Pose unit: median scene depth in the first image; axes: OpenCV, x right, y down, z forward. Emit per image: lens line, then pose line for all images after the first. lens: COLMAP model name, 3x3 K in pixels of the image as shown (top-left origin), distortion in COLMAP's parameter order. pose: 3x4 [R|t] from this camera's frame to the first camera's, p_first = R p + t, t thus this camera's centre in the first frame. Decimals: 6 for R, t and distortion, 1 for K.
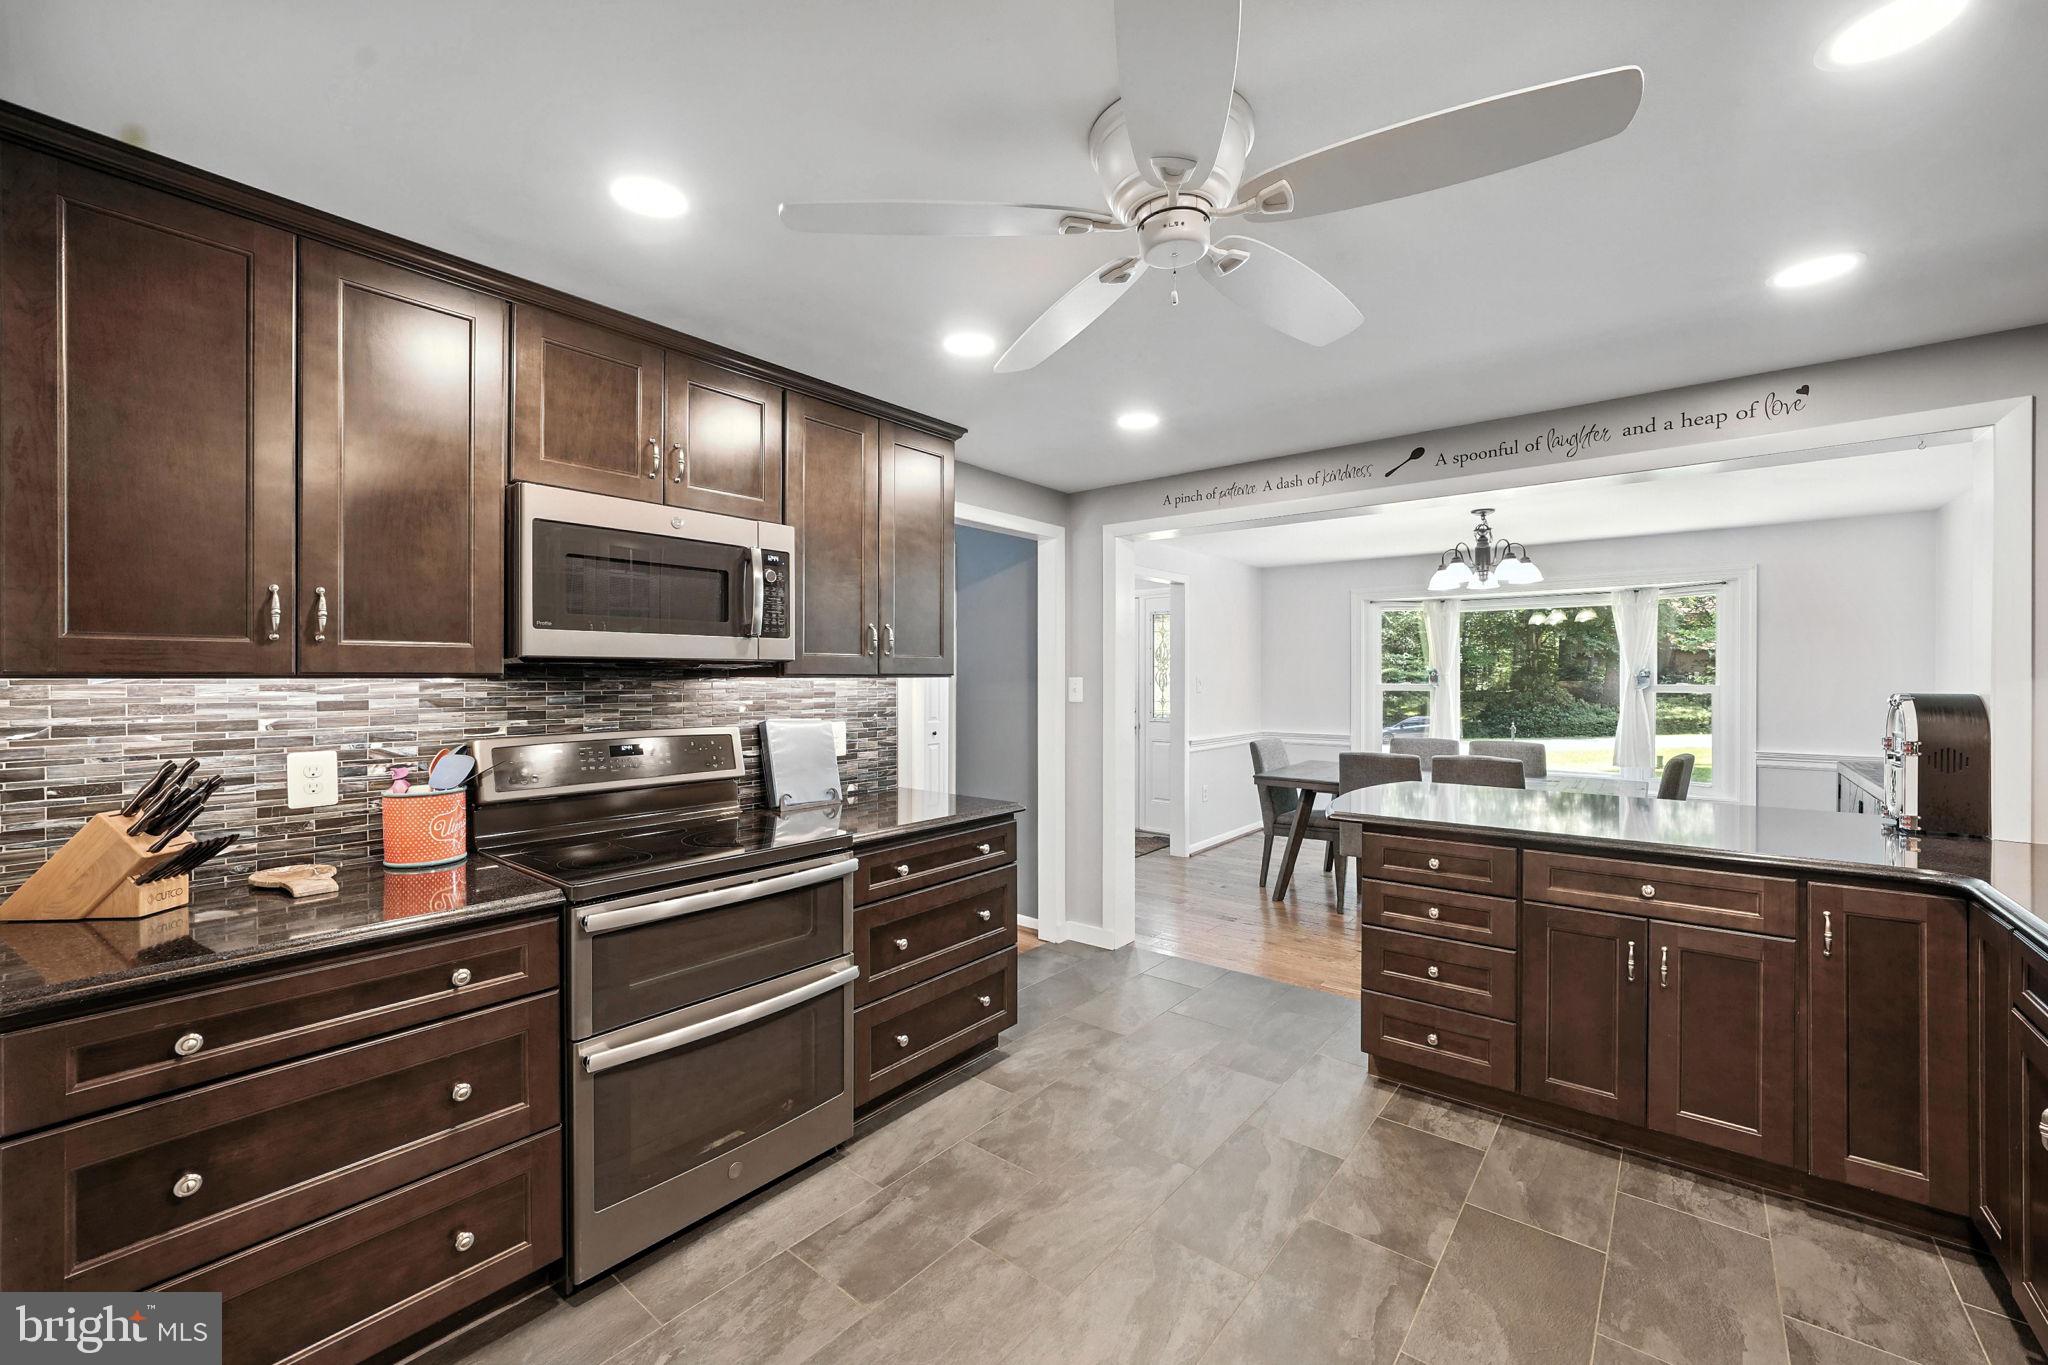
lens RADIAL K [[822.2, 0, 1030.0], [0, 822.2, 676.8], [0, 0, 1]] dist [-0.002303, 0.000498]
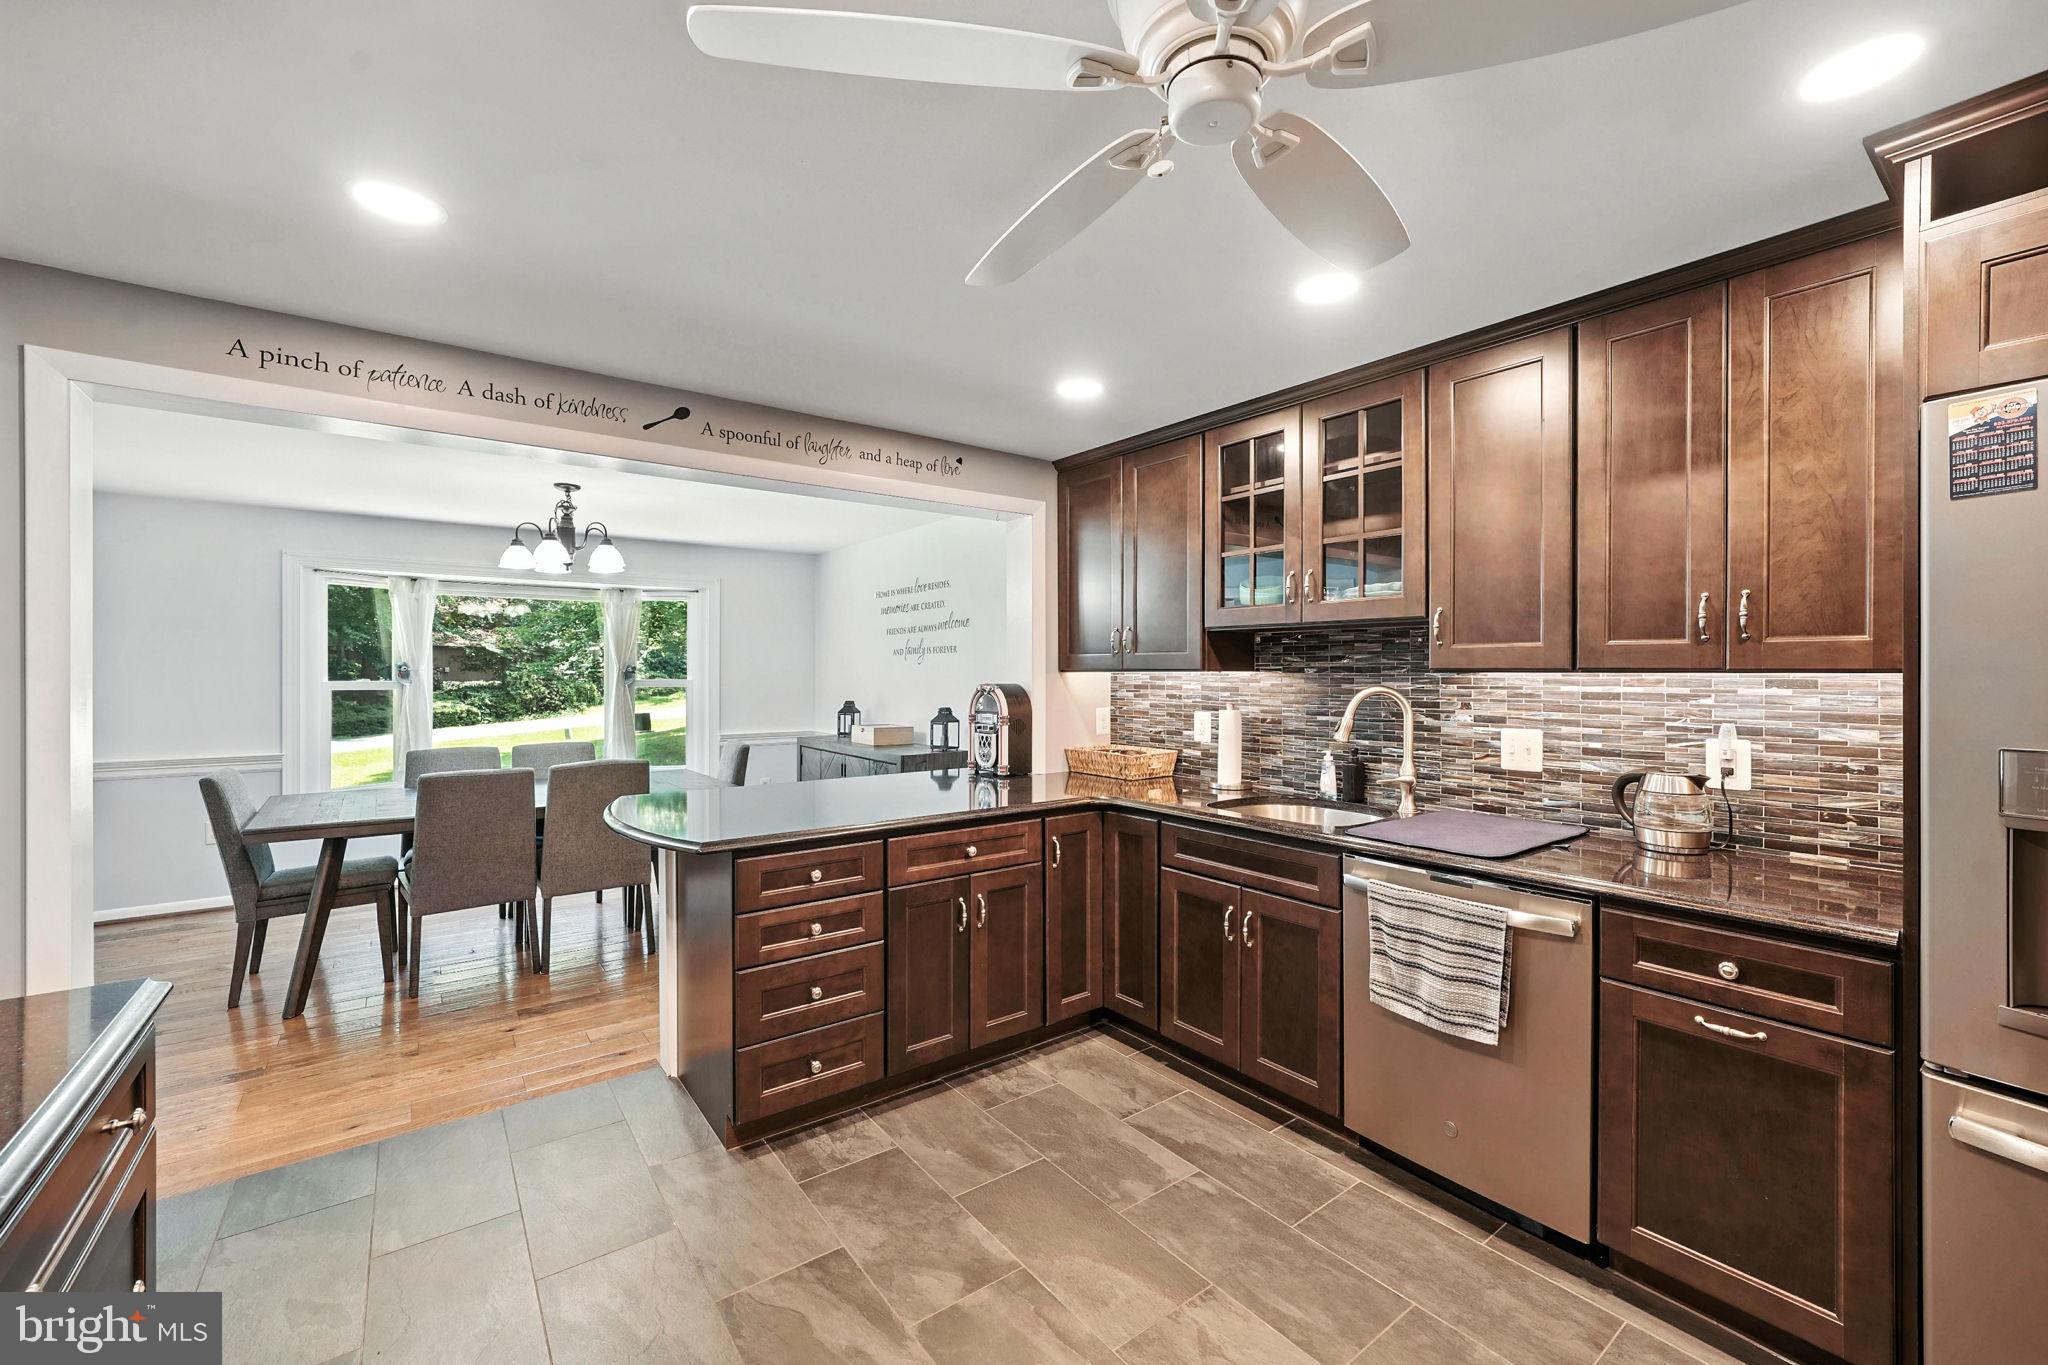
lens RADIAL K [[822.2, 0, 1024.2], [0, 822.2, 675.6], [0, 0, 1]] dist [-0.002303, 0.000498]
pose [[0.258624, -0.004004, 0.965970, -0.341962], [-0.000422, 0.999991, 0.004258, -0.000827], [-0.965978, -0.001509, 0.258620, 0.545043]]
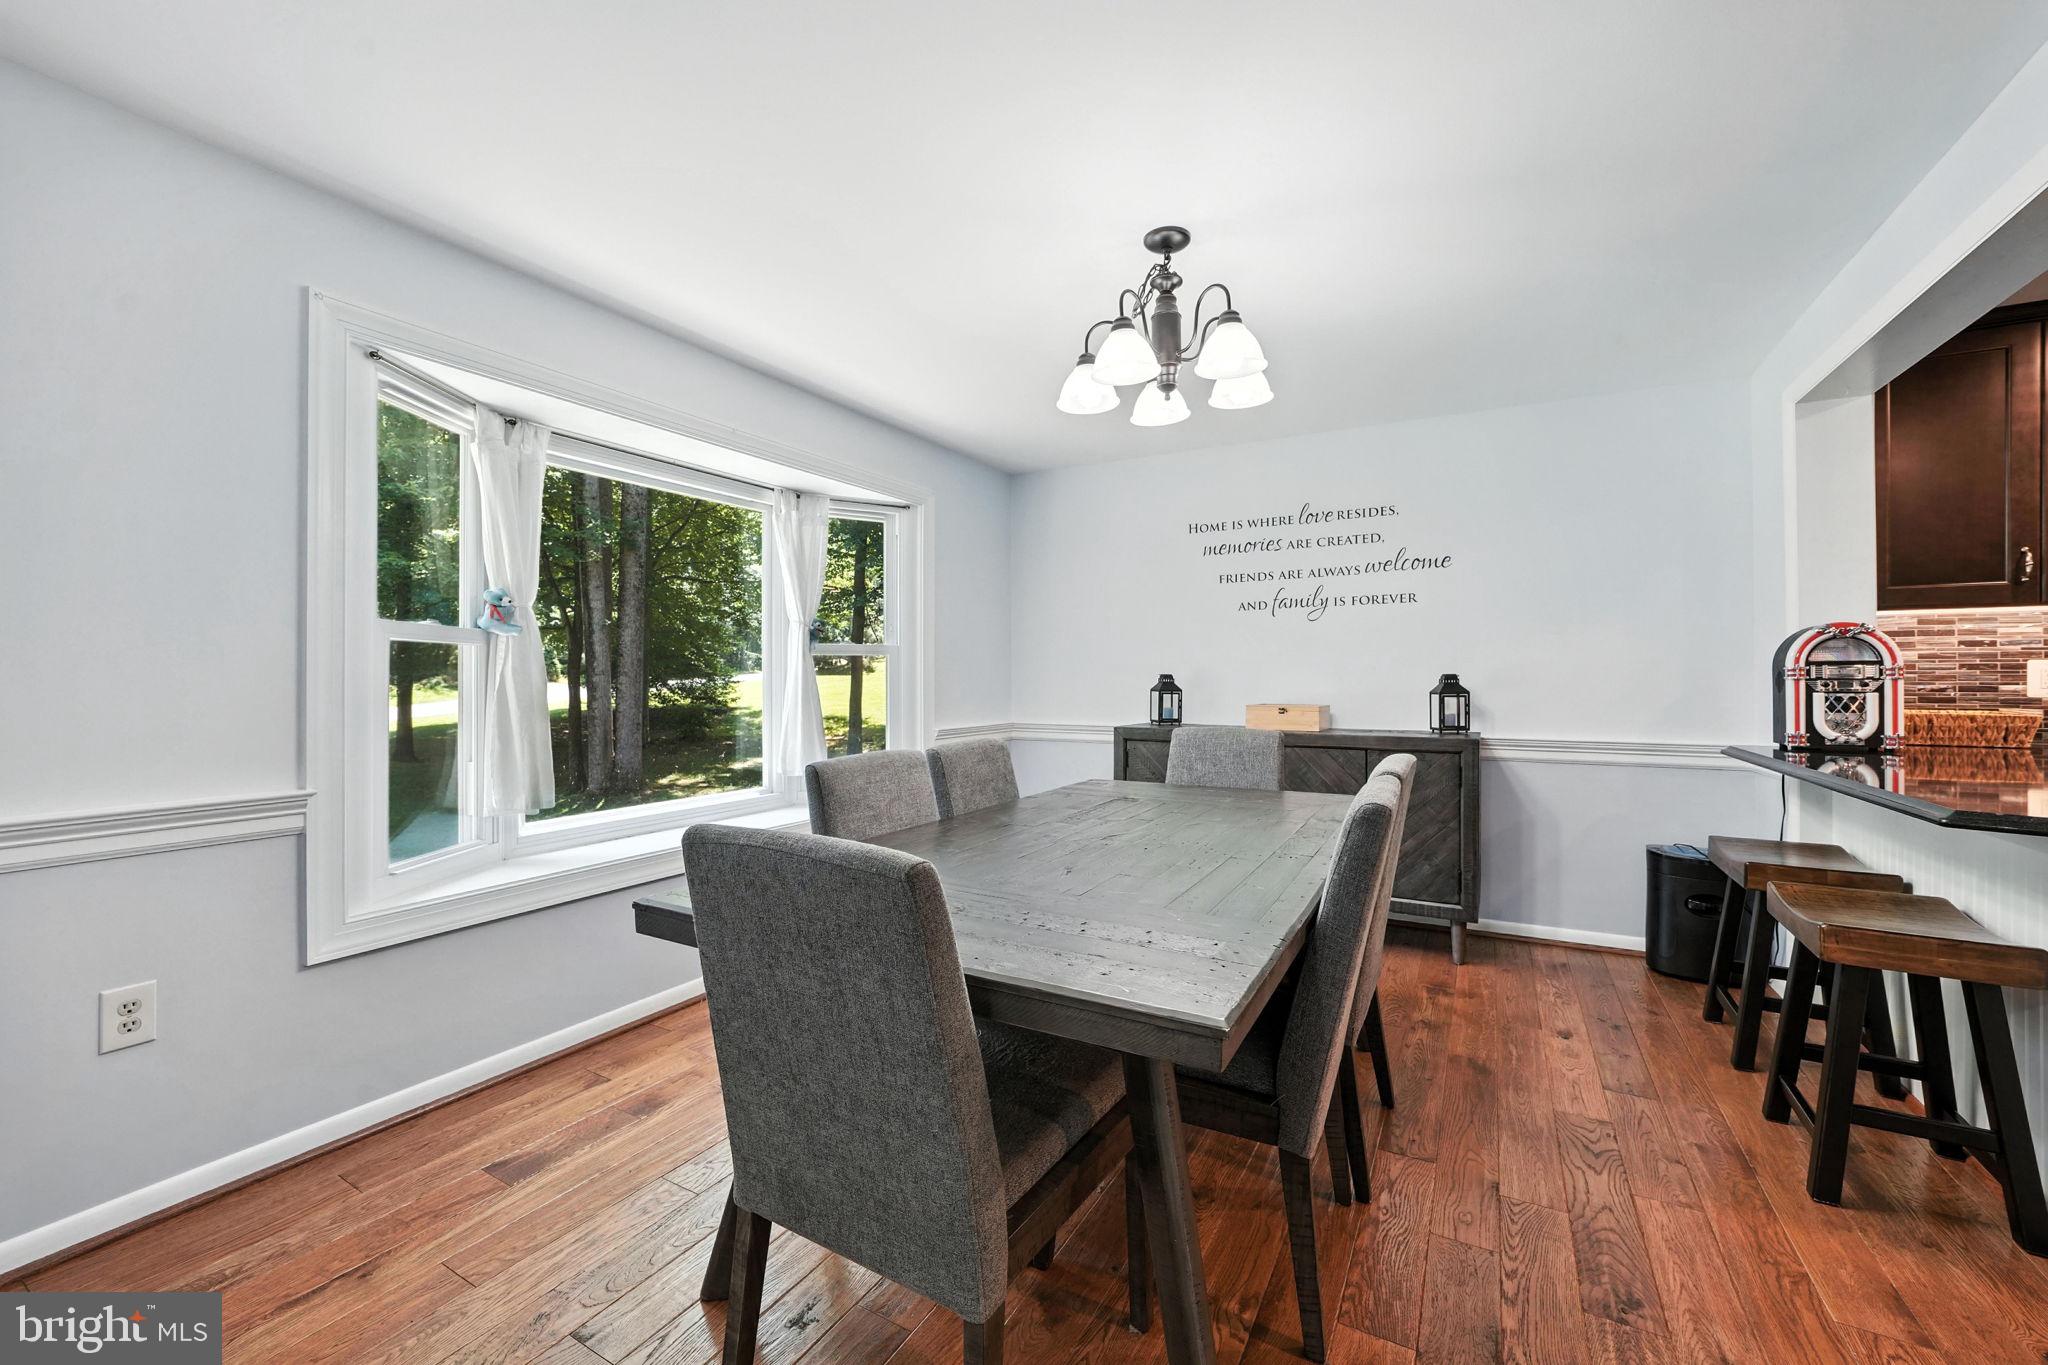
lens RADIAL K [[822.2, 0, 1023.6], [0, 822.2, 677.1], [0, 0, 1]] dist [-0.002303, 0.000498]
pose [[-0.156403, -0.000466, 0.987693, 0.195951], [0.002563, 0.999996, 0.000877, 0.085687], [-0.987690, 0.002669, -0.156401, 2.188811]]
